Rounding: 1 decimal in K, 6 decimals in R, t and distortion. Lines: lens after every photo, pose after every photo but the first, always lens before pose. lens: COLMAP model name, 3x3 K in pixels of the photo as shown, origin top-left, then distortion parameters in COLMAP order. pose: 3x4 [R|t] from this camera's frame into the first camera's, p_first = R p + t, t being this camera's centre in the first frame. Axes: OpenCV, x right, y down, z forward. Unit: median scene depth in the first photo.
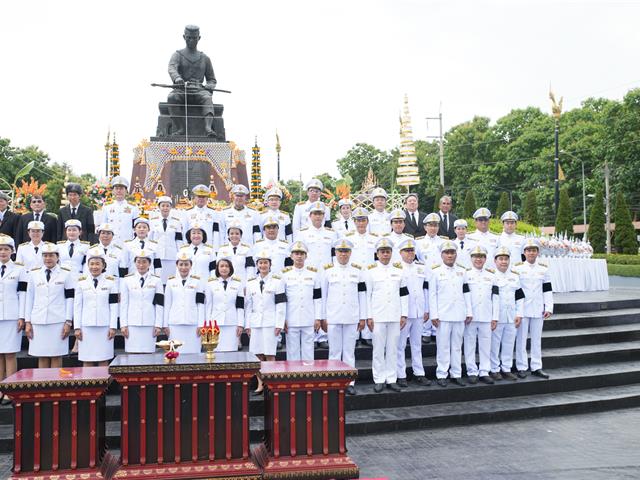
lens RADIAL K [[718.9, 0, 322.3], [0, 718.9, 249.1], [0, 0, 1]] dist [-0.057111, 0.215493]
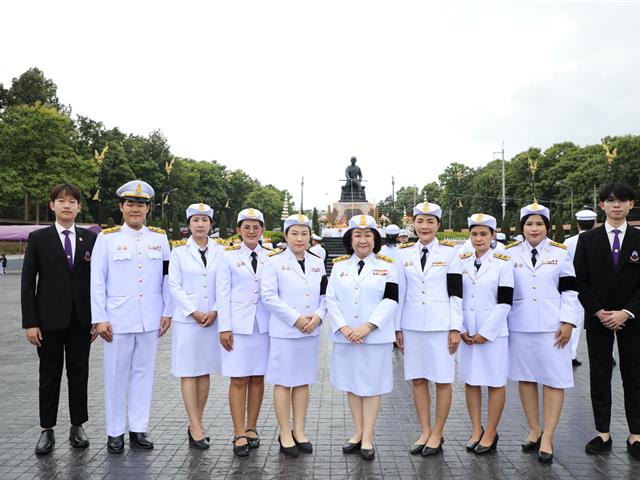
lens RADIAL K [[792.6, 0, 318.4], [0, 792.6, 255.6], [0, 0, 1]] dist [0.021213, 0.022116]
pose [[0.983395, 0.010904, -0.181149, 0.374805], [-0.005060, 0.999453, 0.032696, -0.066036], [0.181406, -0.031236, 0.982912, -3.194635]]
